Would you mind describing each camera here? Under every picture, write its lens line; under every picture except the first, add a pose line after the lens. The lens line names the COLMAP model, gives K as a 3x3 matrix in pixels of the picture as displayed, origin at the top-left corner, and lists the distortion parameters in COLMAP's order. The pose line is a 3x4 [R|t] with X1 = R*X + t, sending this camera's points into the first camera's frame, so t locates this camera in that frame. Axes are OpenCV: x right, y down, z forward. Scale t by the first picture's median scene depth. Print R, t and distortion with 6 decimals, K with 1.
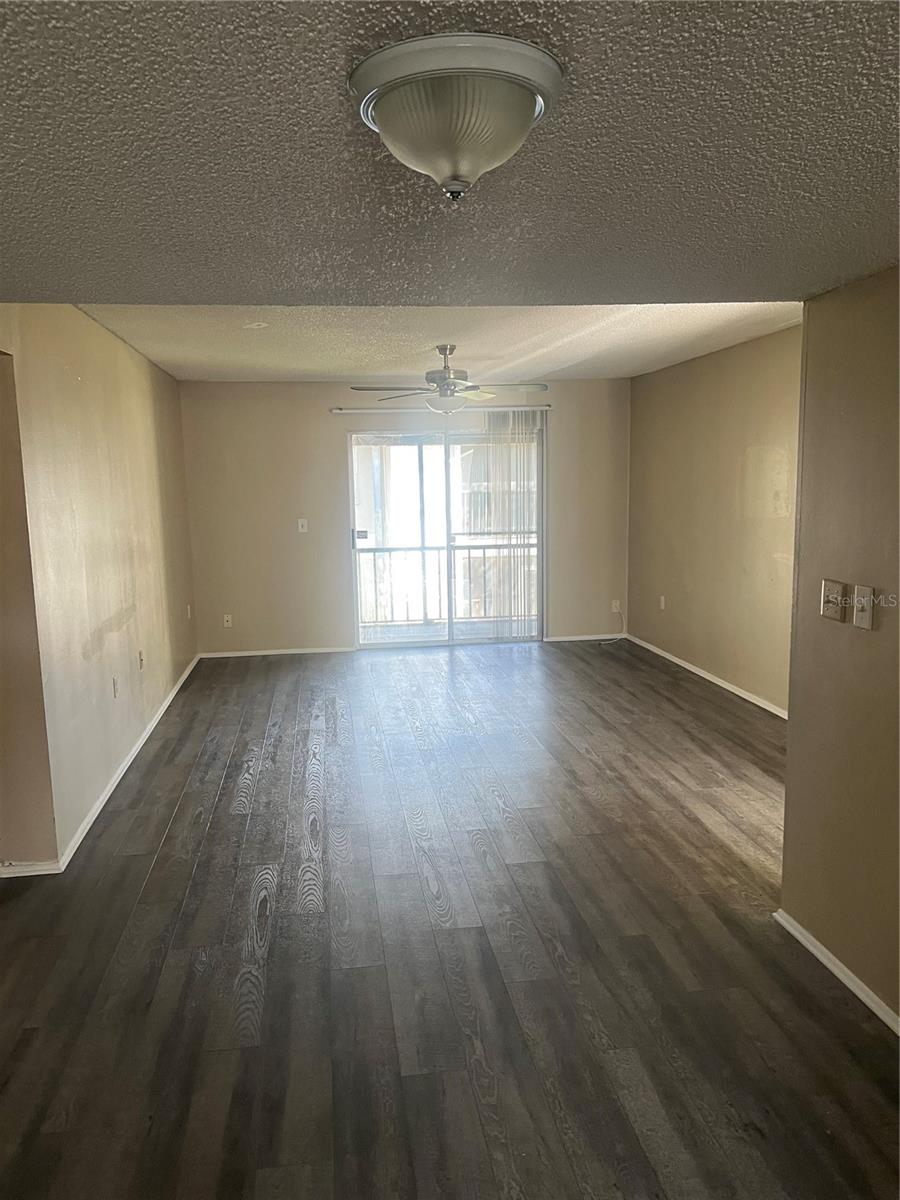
lens RADIAL K [[897.5, 0, 420.3], [0, 897.5, 603.9], [0, 0, 1]] dist [0.058240, -0.003424]
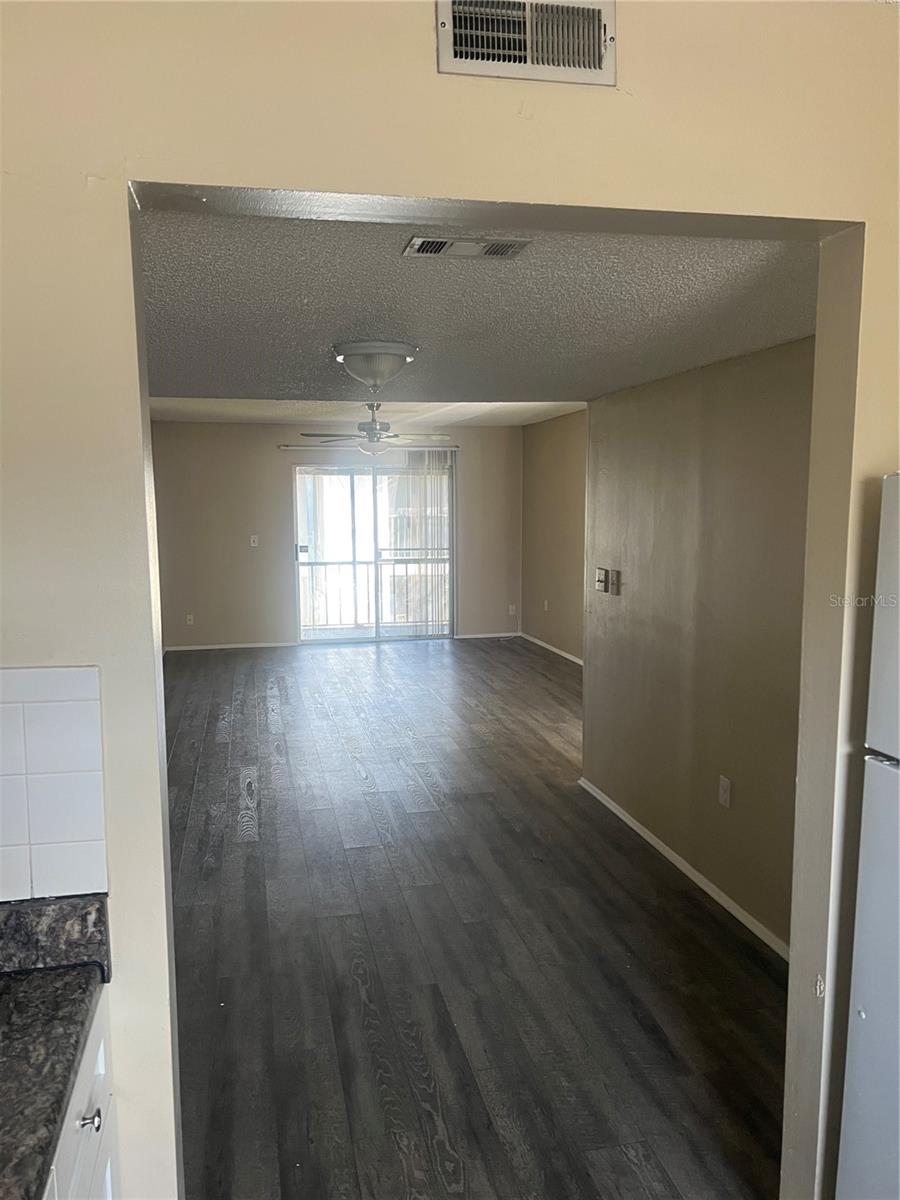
lens RADIAL K [[891.3, 0, 448.6], [0, 891.3, 604.4], [0, 0, 1]] dist [0.050241, -0.045483]
pose [[0.993800, 0.003570, 0.111124, -0.004909], [-0.000588, 0.999639, -0.026861, 0.031368], [-0.111180, 0.026630, 0.993443, -0.226165]]
